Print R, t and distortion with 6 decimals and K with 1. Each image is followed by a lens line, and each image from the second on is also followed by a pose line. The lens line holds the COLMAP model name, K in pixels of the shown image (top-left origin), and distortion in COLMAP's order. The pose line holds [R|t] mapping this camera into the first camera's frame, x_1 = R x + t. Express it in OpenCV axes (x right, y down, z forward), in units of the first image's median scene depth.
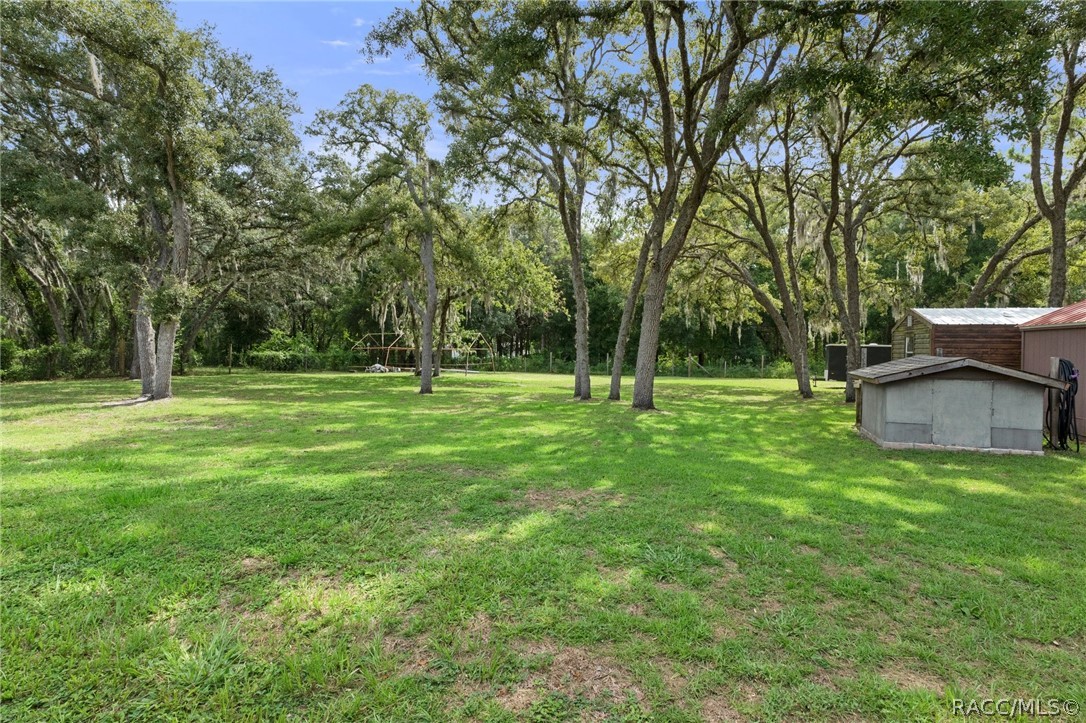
lens RADIAL K [[541.4, 0, 542.8], [0, 541.4, 357.6], [0, 0, 1]] dist [-0.002106, -0.000797]
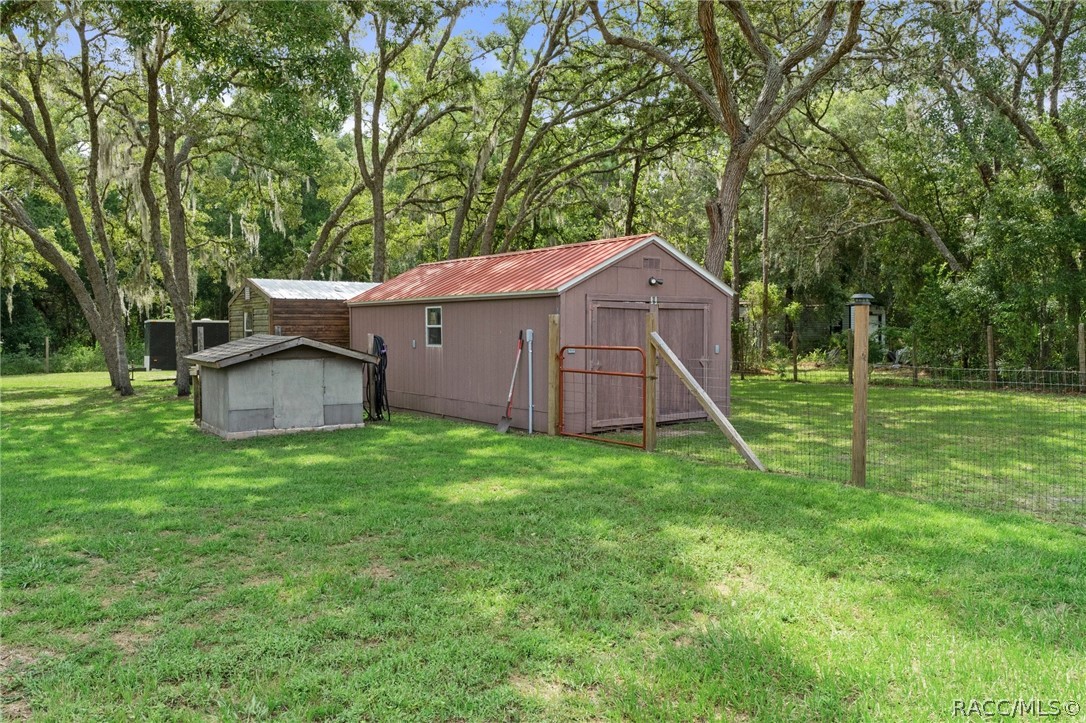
lens RADIAL K [[821.6, 0, 543.0], [0, 821.6, 361.5], [0, 0, 1]] dist [-0.009628, 0.000483]
pose [[0.588782, -0.047400, 0.806901, -0.078775], [0.024454, 0.998867, 0.040834, -0.002074], [-0.807922, -0.004310, 0.589274, -0.113912]]
